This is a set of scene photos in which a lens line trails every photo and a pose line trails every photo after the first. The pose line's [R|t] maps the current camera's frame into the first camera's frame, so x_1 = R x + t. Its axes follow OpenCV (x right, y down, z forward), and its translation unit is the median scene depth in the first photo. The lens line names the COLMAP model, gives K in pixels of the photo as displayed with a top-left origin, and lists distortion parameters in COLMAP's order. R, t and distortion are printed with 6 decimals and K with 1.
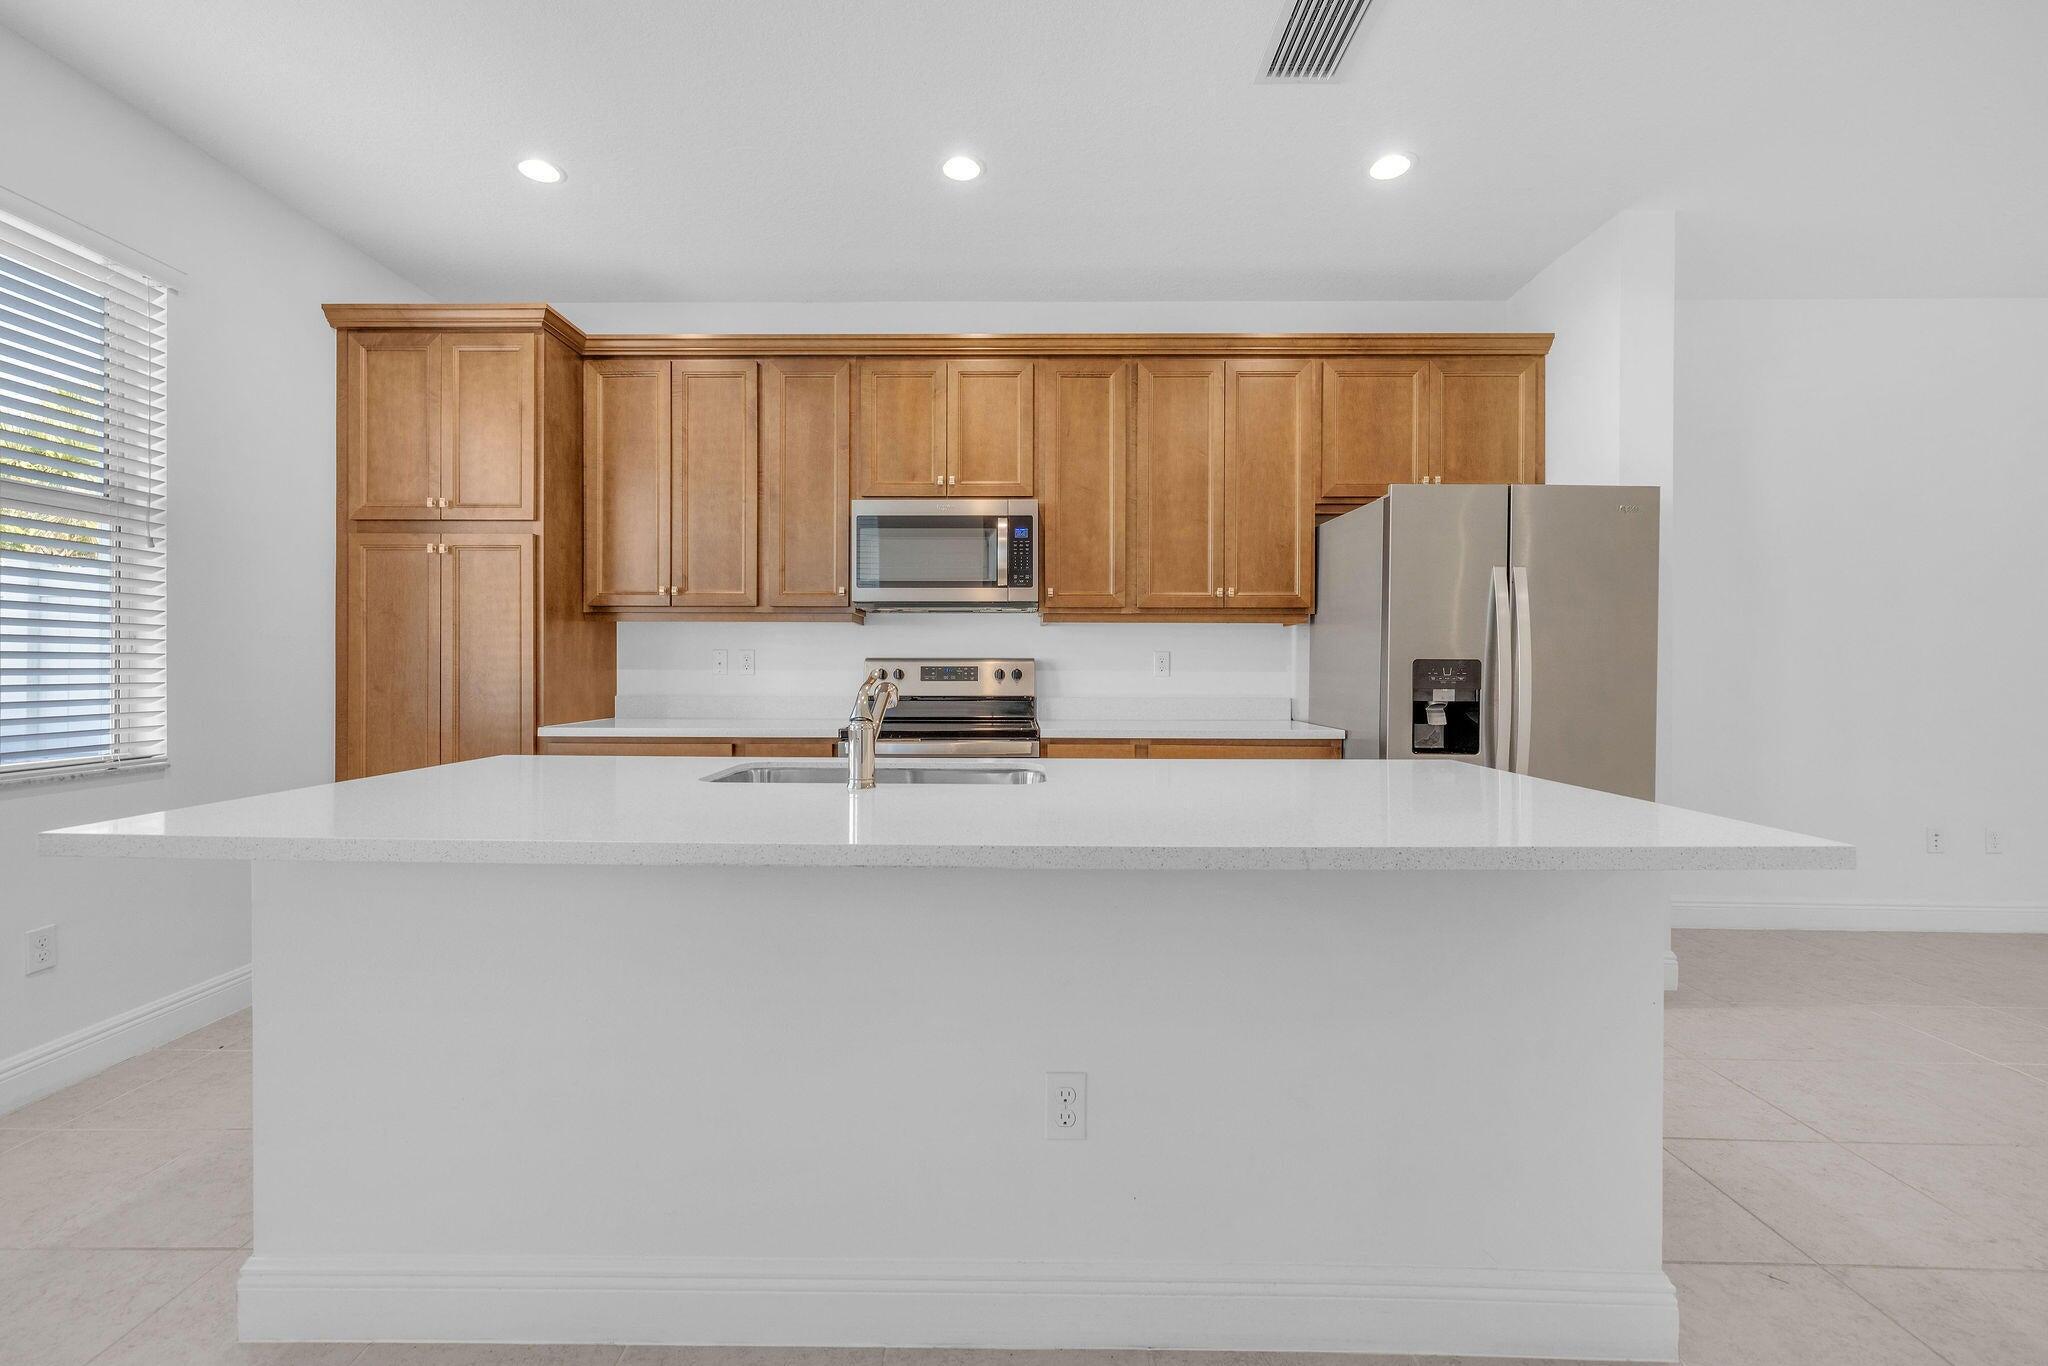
lens RADIAL K [[809.9, 0, 1024.0], [0, 809.9, 683.0], [0, 0, 1]] dist [-0.014030, 0.000060]
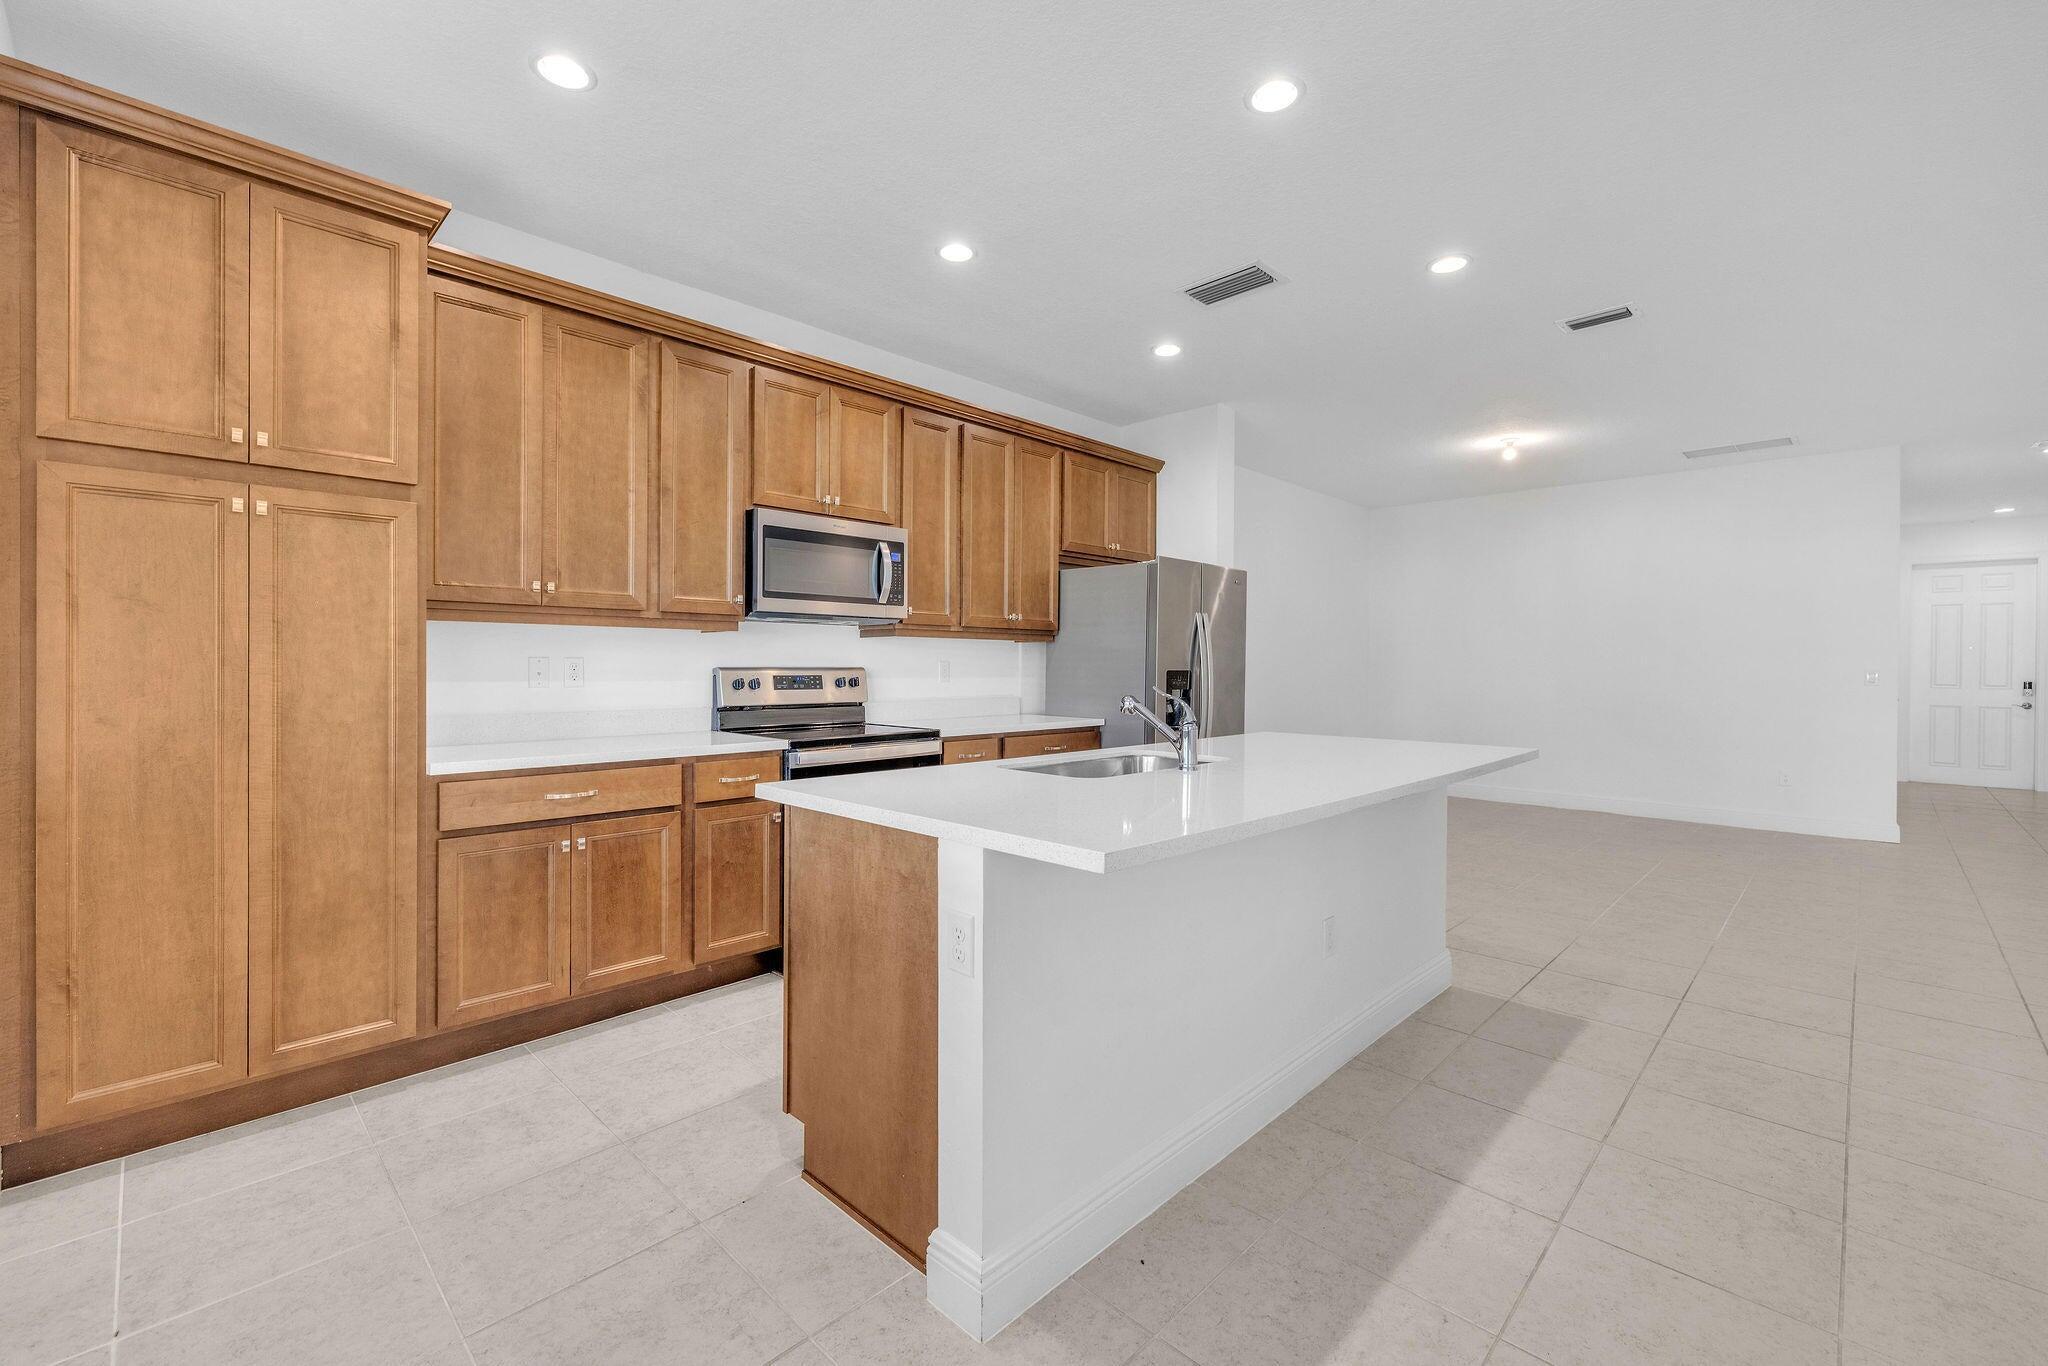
lens RADIAL K [[837.2, 0, 1024.0], [0, 837.2, 683.0], [0, 0, 1]] dist [-0.023094, 0.000172]
pose [[0.692362, -0.013822, 0.721418, -0.707728], [0.006636, 0.999896, 0.012790, -0.024055], [-0.721520, -0.004068, 0.692381, 0.064128]]
